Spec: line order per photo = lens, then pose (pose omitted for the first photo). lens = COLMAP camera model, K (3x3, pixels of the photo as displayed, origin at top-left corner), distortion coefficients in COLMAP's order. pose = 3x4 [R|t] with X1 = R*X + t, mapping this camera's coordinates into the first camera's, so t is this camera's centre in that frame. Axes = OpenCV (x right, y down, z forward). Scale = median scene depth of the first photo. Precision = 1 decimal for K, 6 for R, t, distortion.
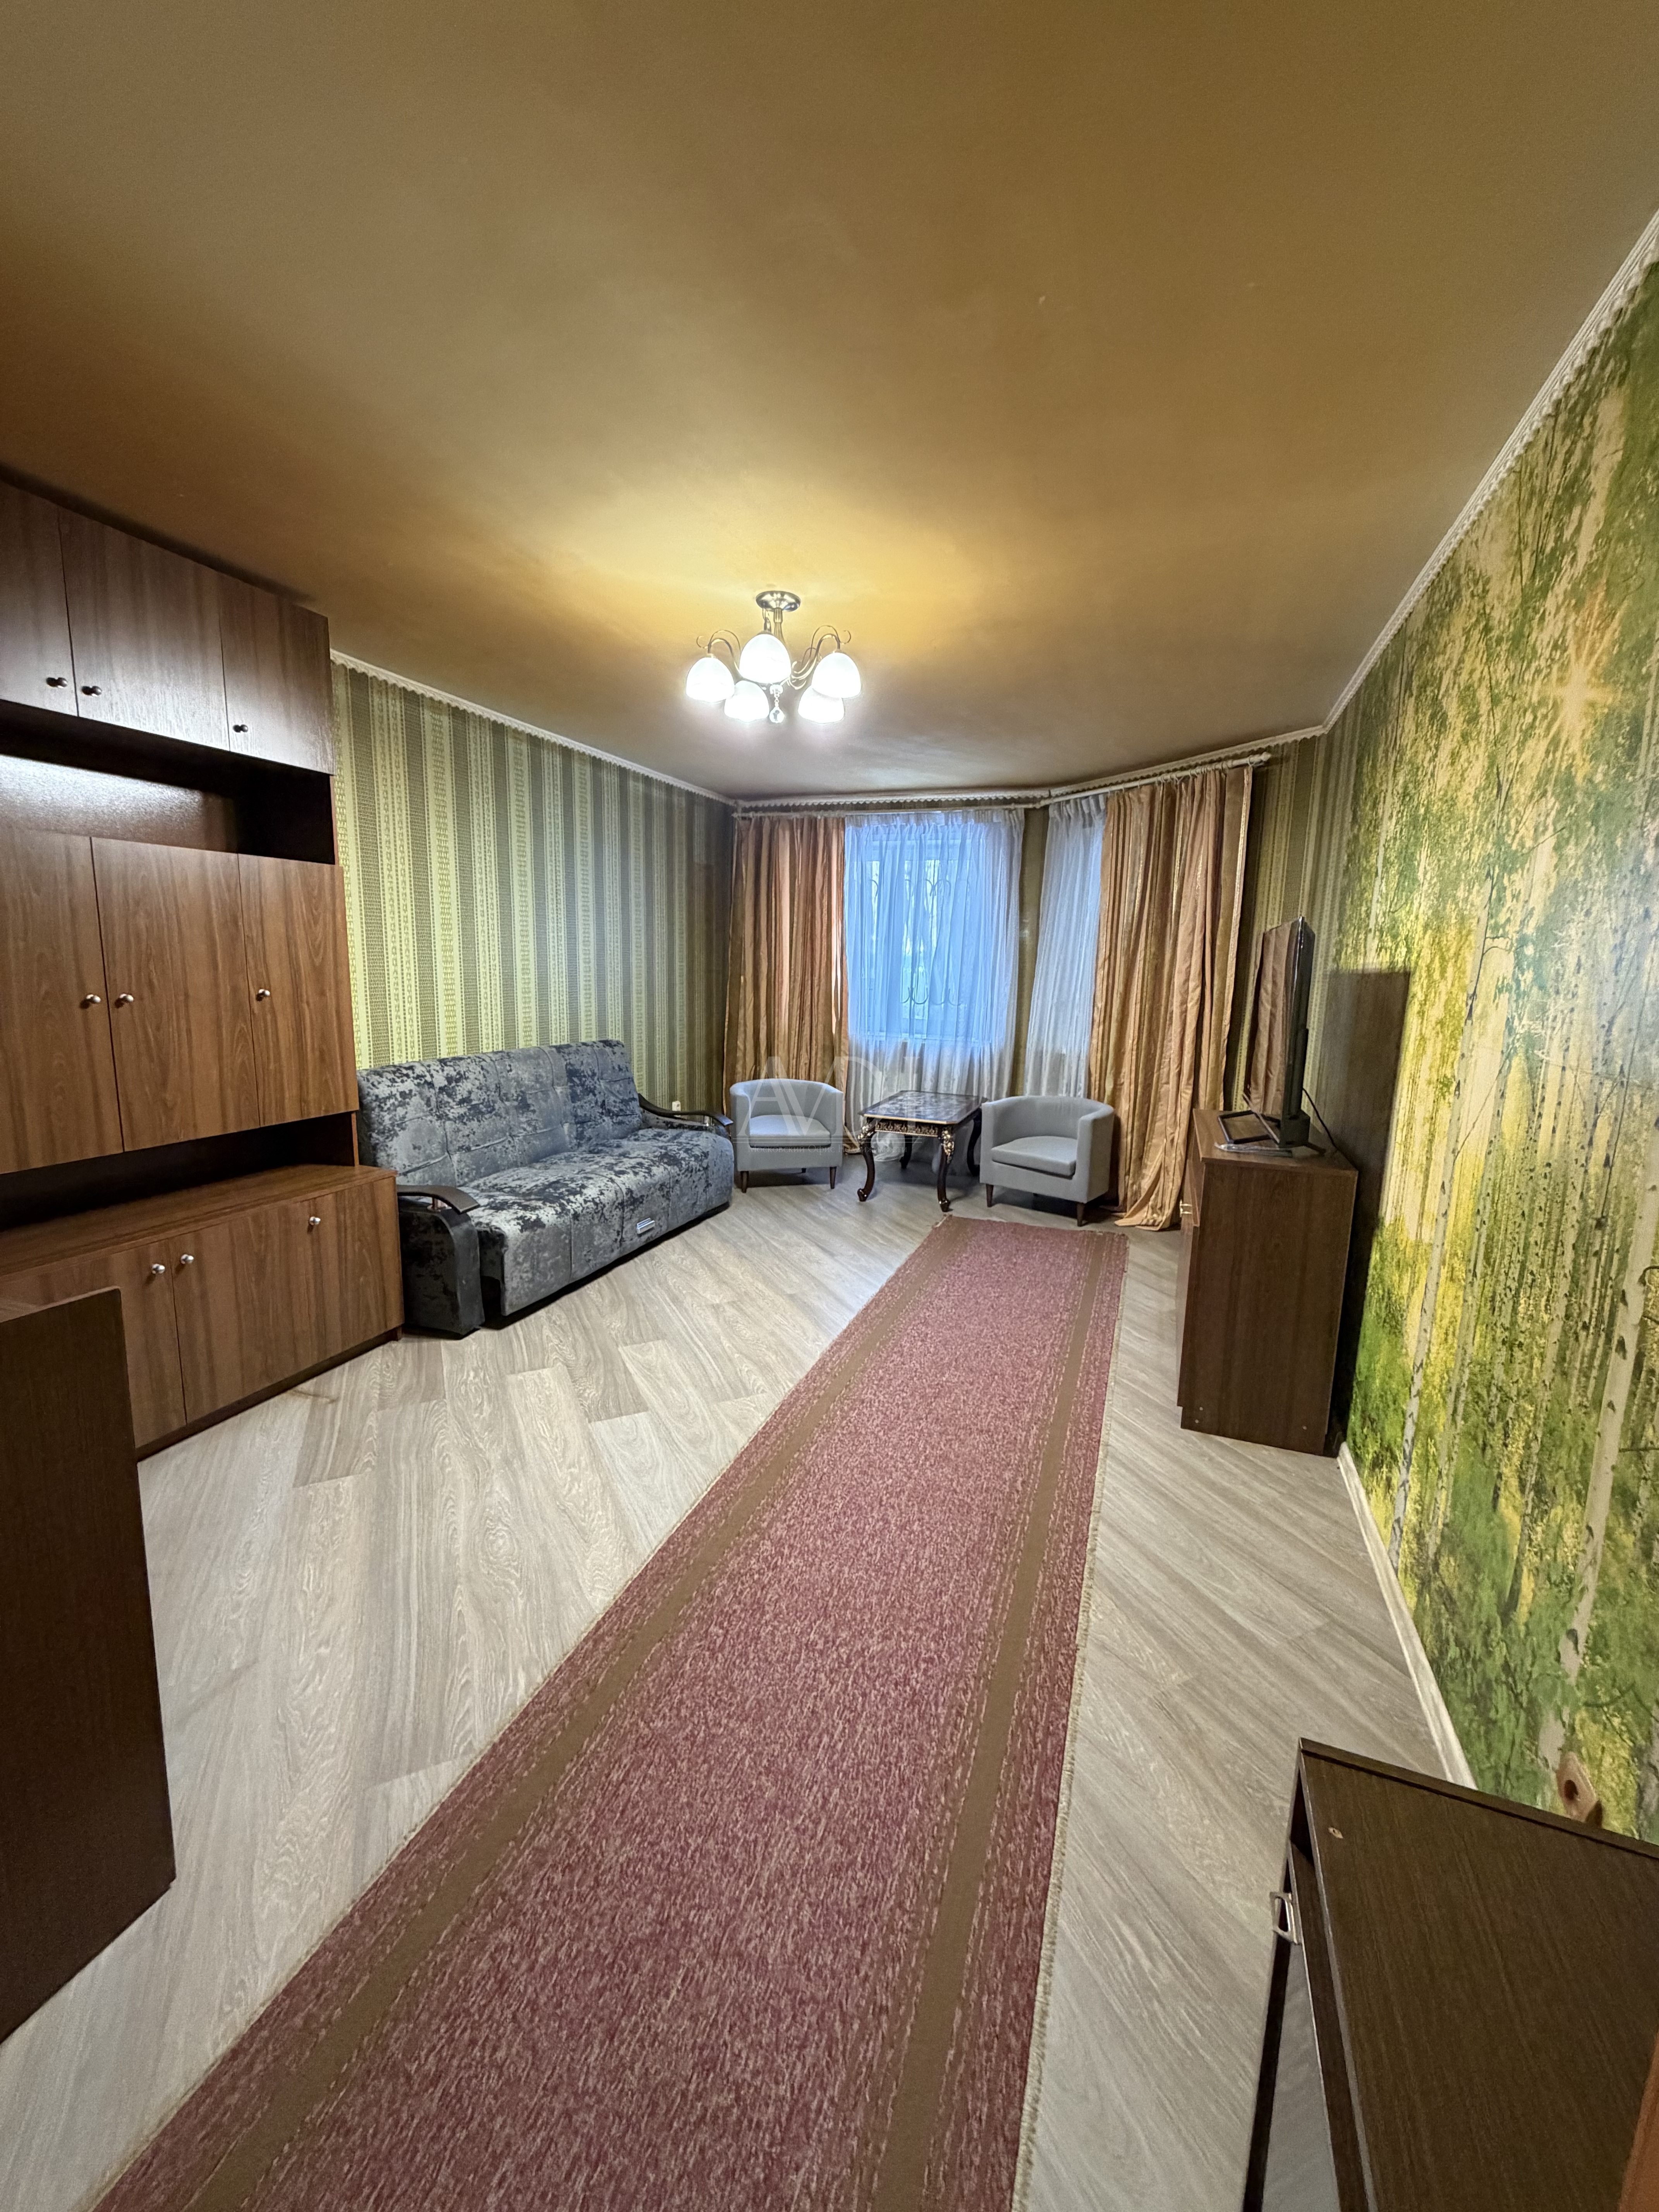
lens RADIAL K [[876.8, 0, 828.7], [0, 876.8, 1097.2], [0, 0, 1]] dist [0.000459, -0.000160]
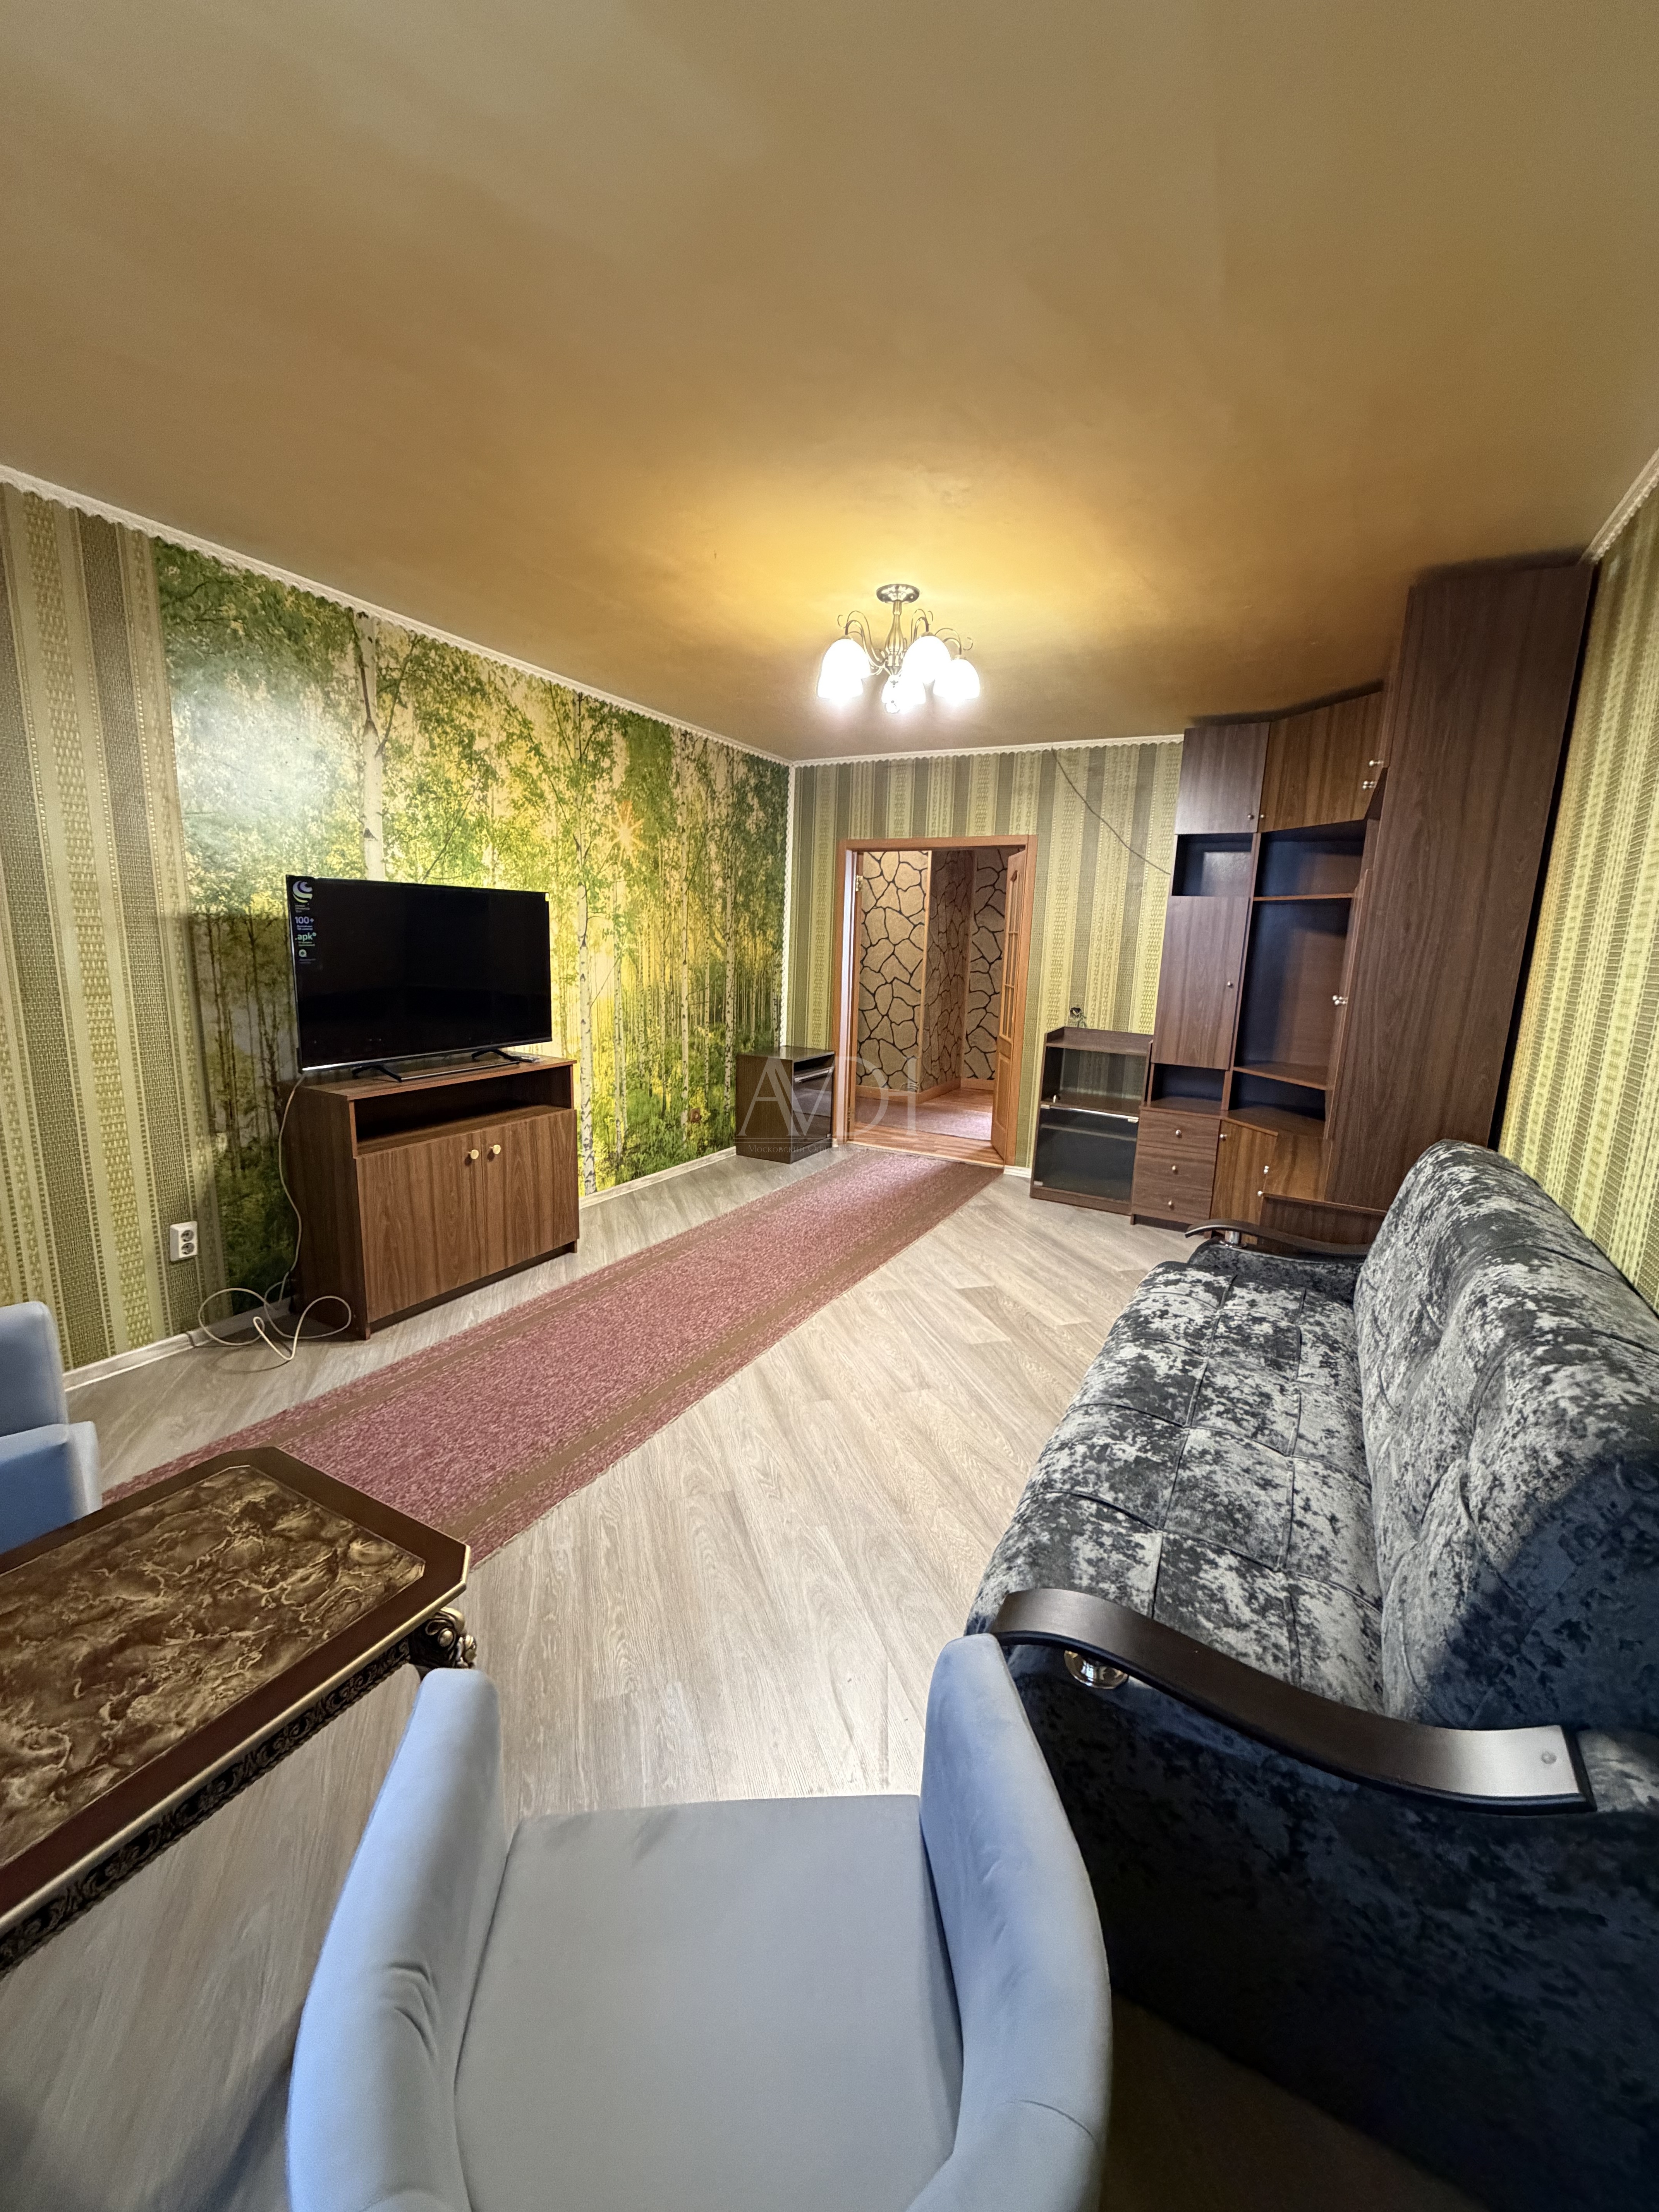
lens RADIAL K [[876.8, 0, 834.0], [0, 876.8, 1103.6], [0, 0, 1]] dist [0.000459, -0.000160]
pose [[-0.990175, -0.084616, 0.111327, -0.109222], [-0.041640, 0.938442, 0.342918, -0.259100], [-0.133490, 0.334913, -0.932745, 1.593873]]
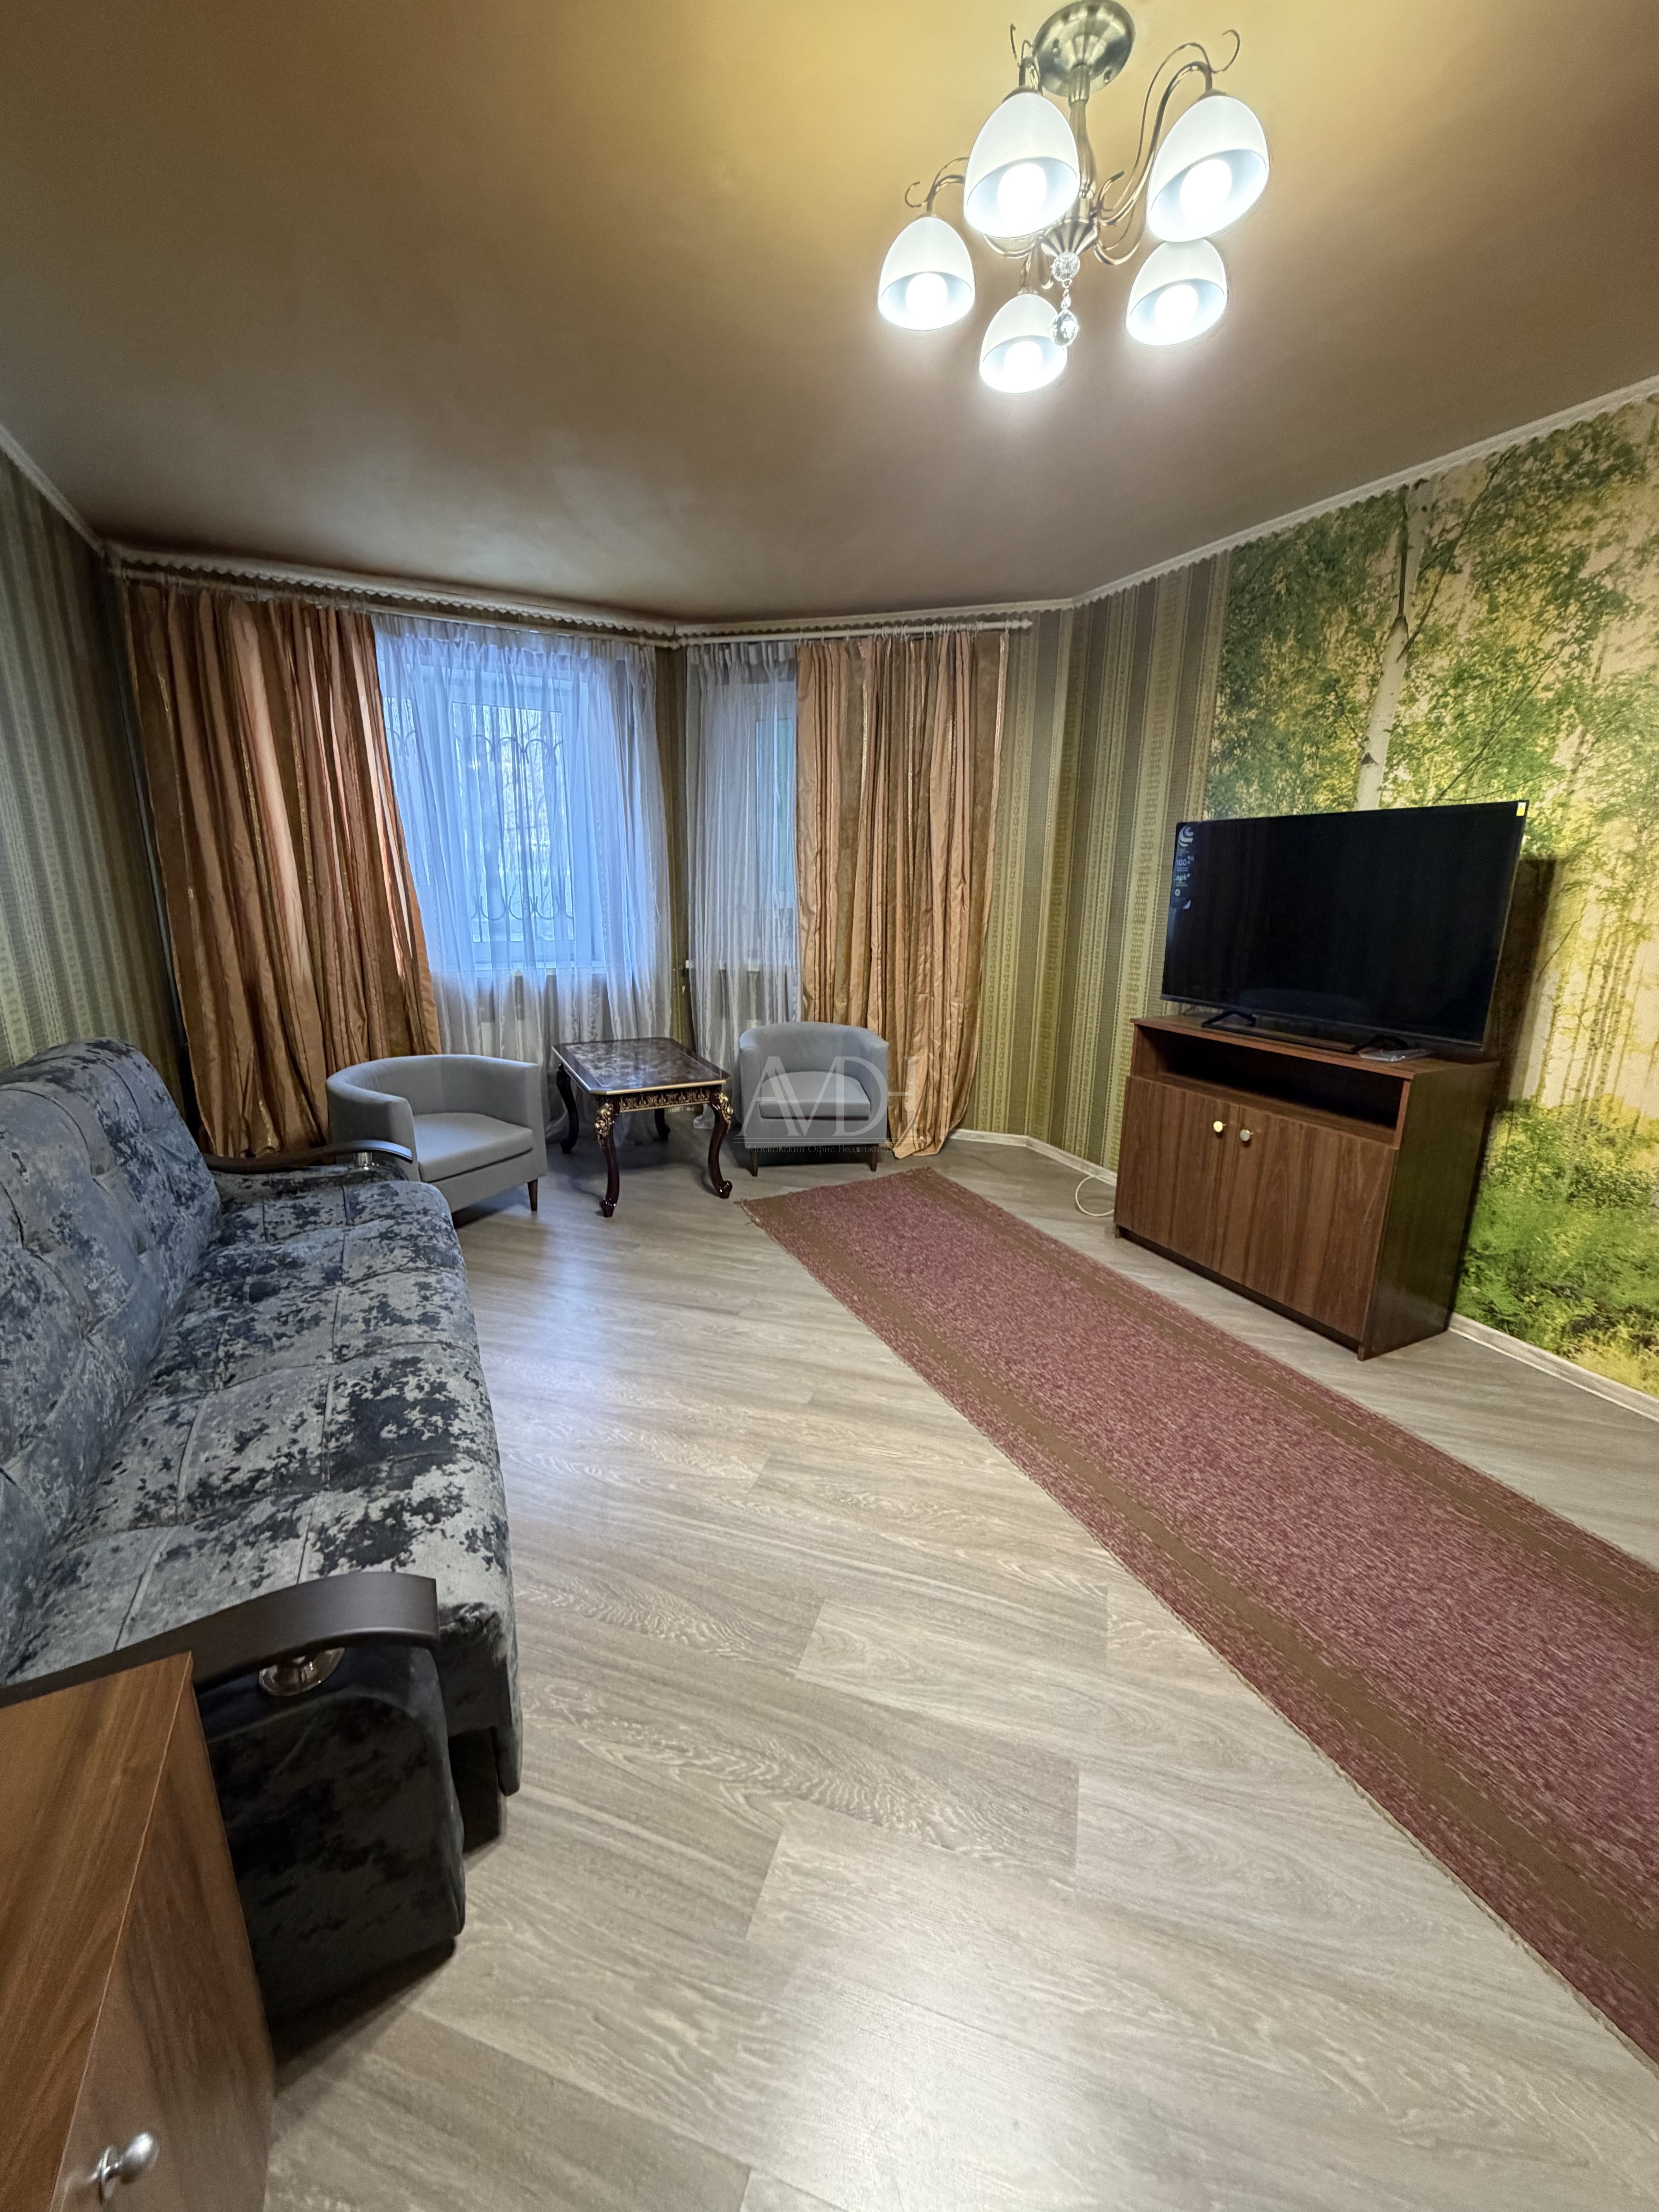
lens RADIAL K [[876.8, 0, 830.1], [0, 876.8, 1098.1], [0, 0, 1]] dist [0.000459, -0.000160]
pose [[0.677414, -0.202411, 0.707206, -0.428488], [0.121029, 0.978964, 0.164261, -0.087673], [-0.725577, -0.025680, 0.687661, 0.562759]]
